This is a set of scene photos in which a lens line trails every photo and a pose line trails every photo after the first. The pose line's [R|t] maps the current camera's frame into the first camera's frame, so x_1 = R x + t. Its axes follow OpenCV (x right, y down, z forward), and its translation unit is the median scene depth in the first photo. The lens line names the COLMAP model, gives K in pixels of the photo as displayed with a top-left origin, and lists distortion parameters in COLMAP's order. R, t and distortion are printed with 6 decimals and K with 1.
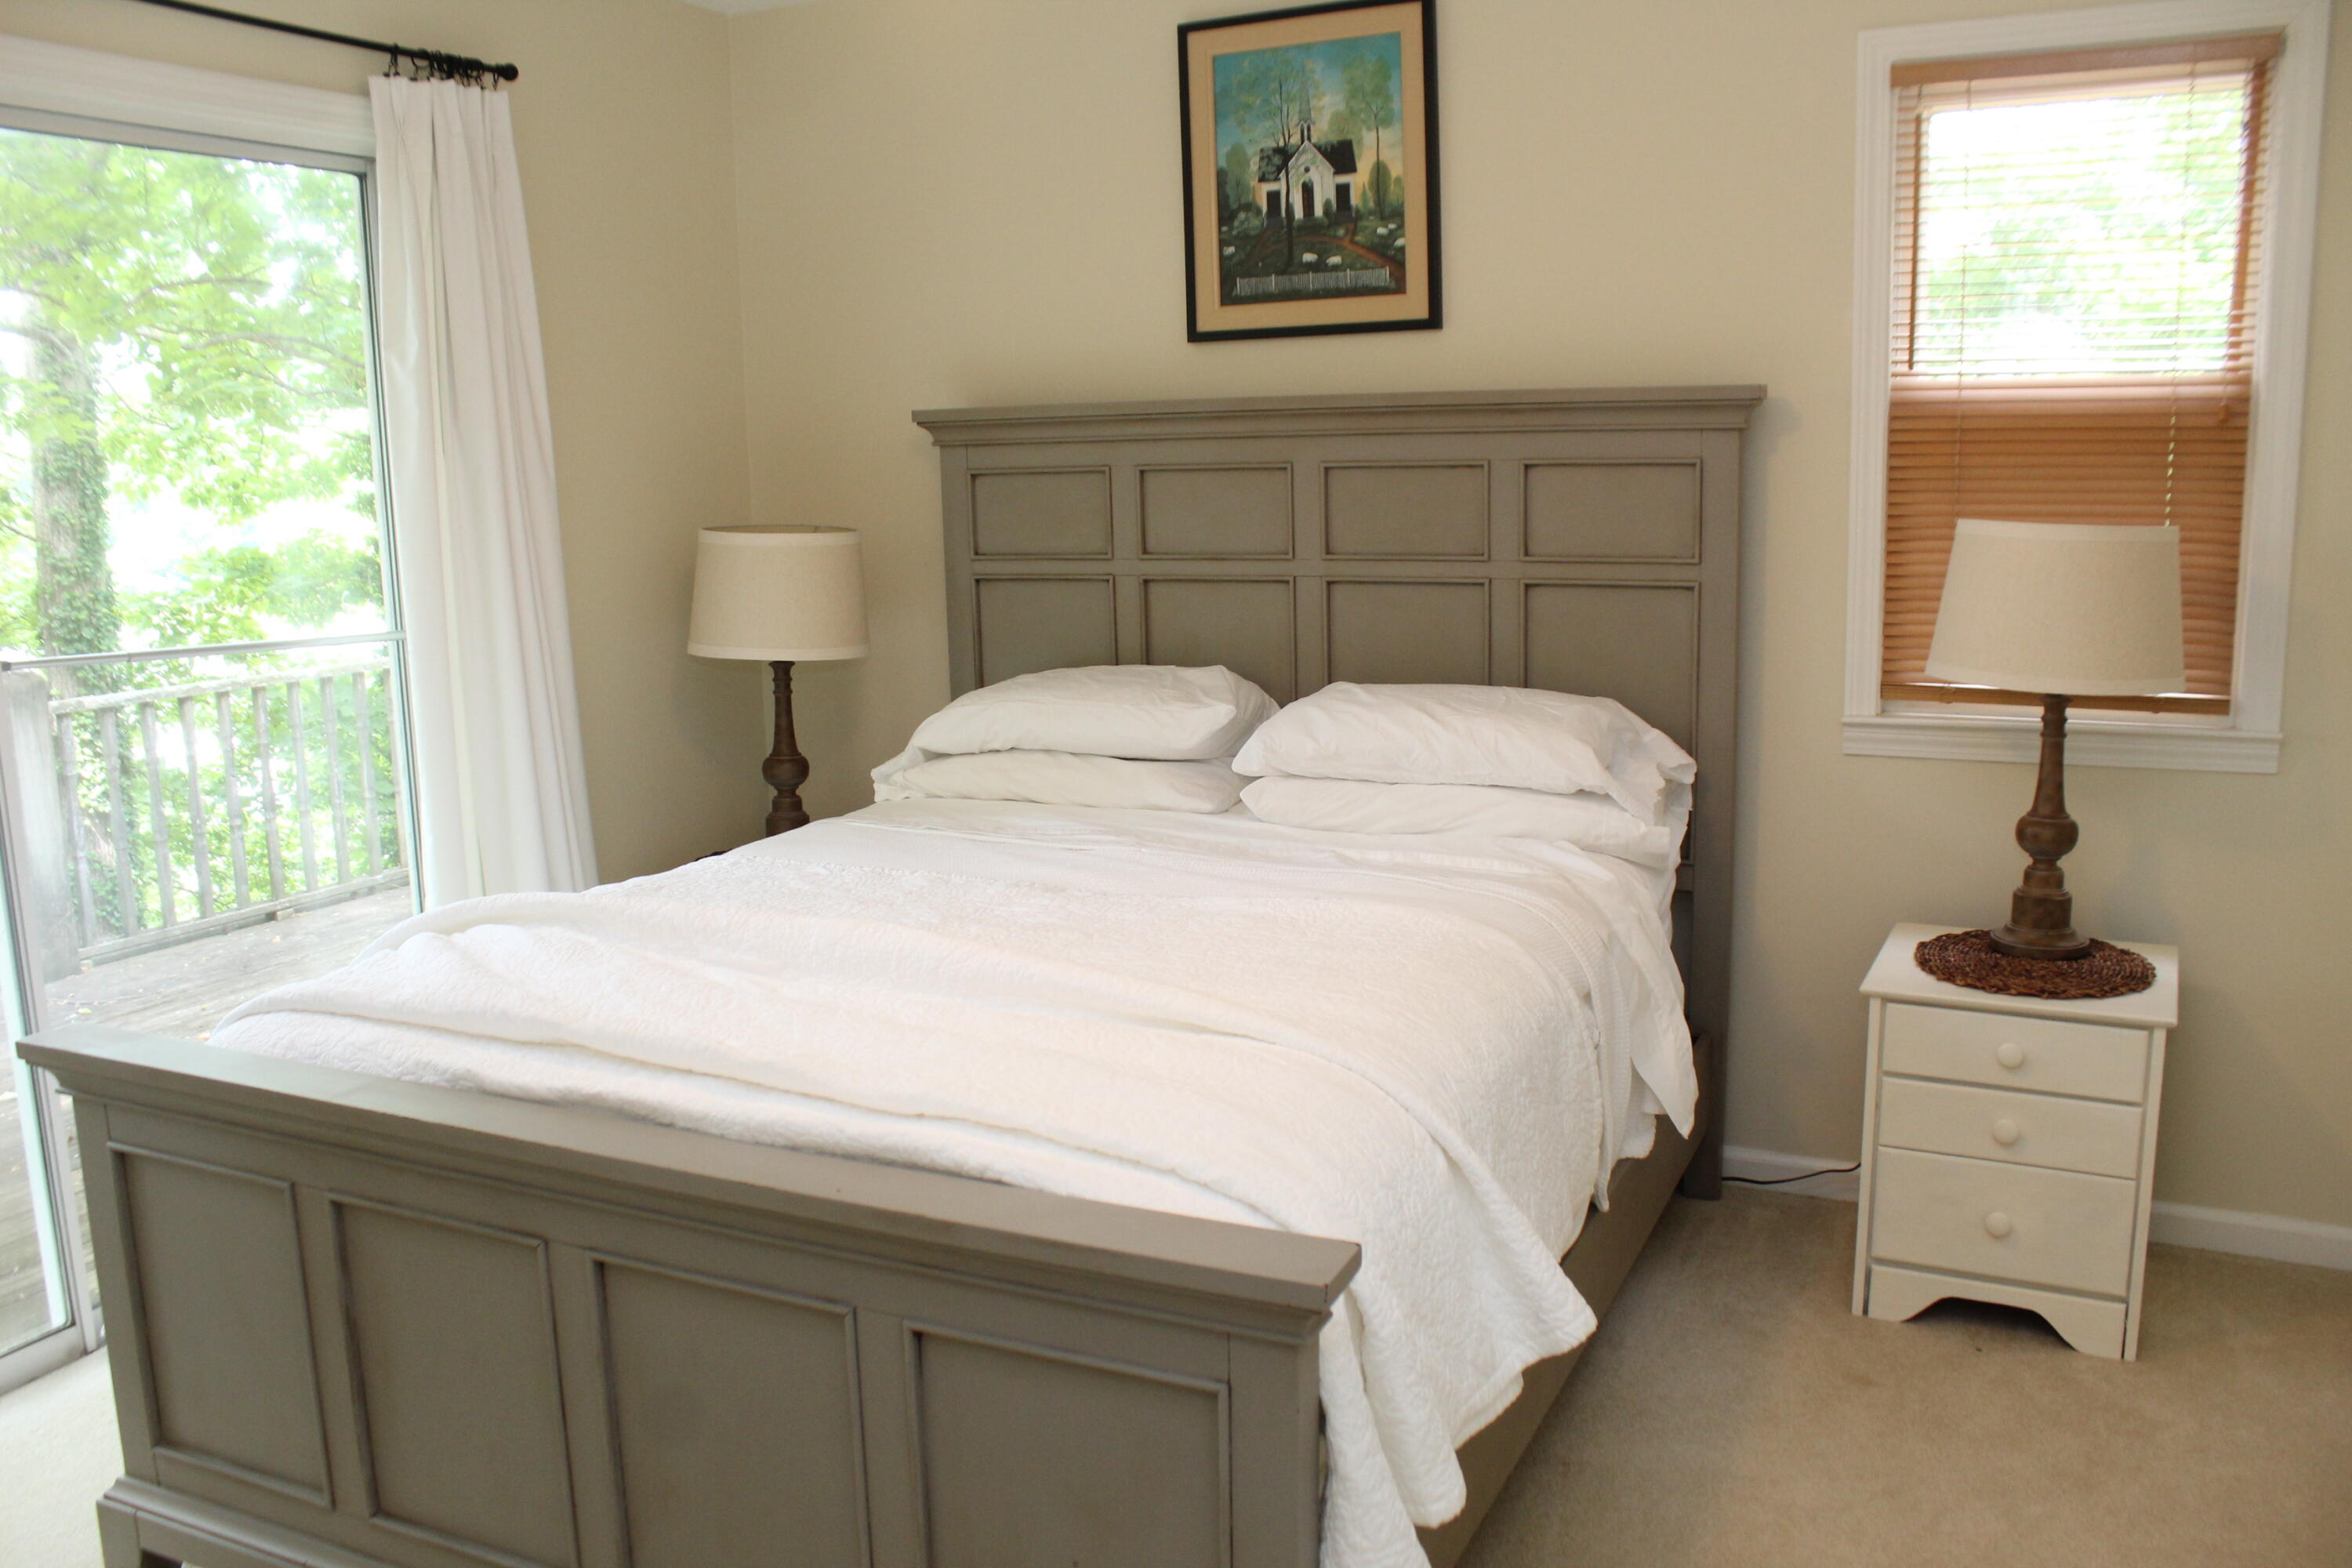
lens RADIAL K [[1939.5, 0, 1142.2], [0, 1939.5, 833.3], [0, 0, 1]] dist [-0.172341, 0.149080]
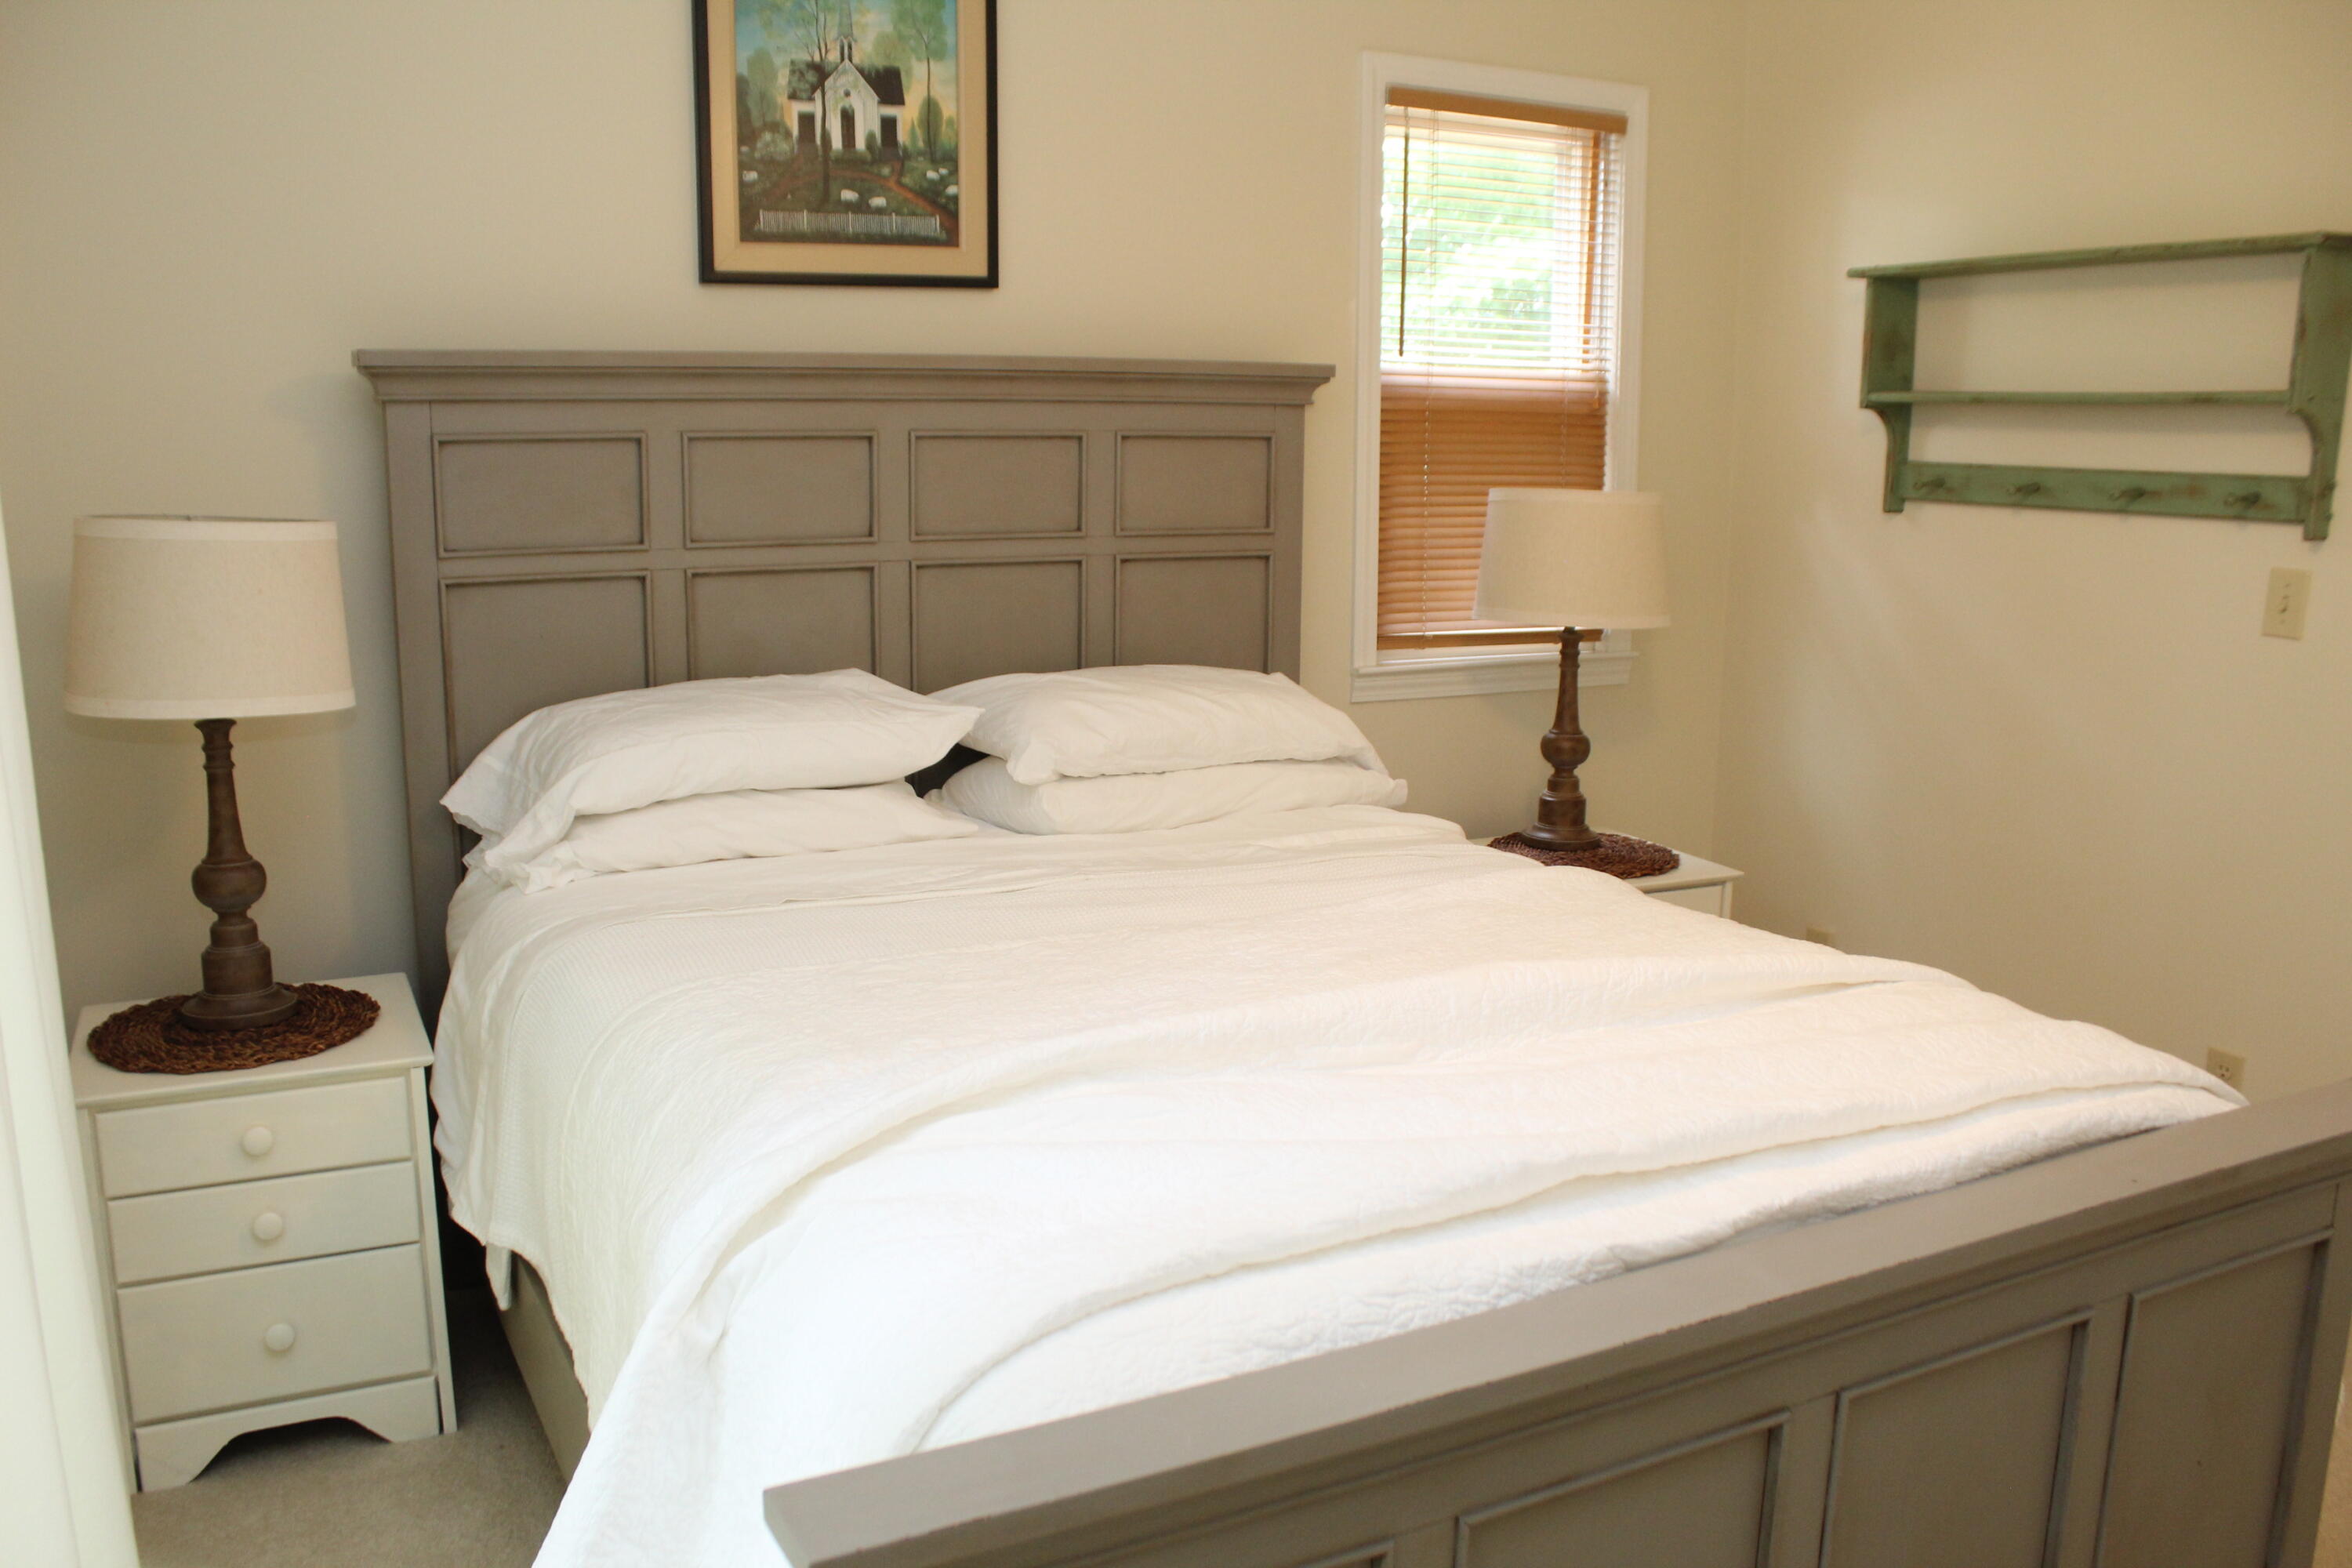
lens RADIAL K [[1939.5, 0, 1142.2], [0, 1939.5, 833.3], [0, 0, 1]] dist [-0.172341, 0.149080]
pose [[0.594513, -0.136833, 0.792358, -0.567441], [0.135555, 0.988366, 0.068974, -0.057004], [-0.792577, 0.066403, 0.606145, 0.395776]]
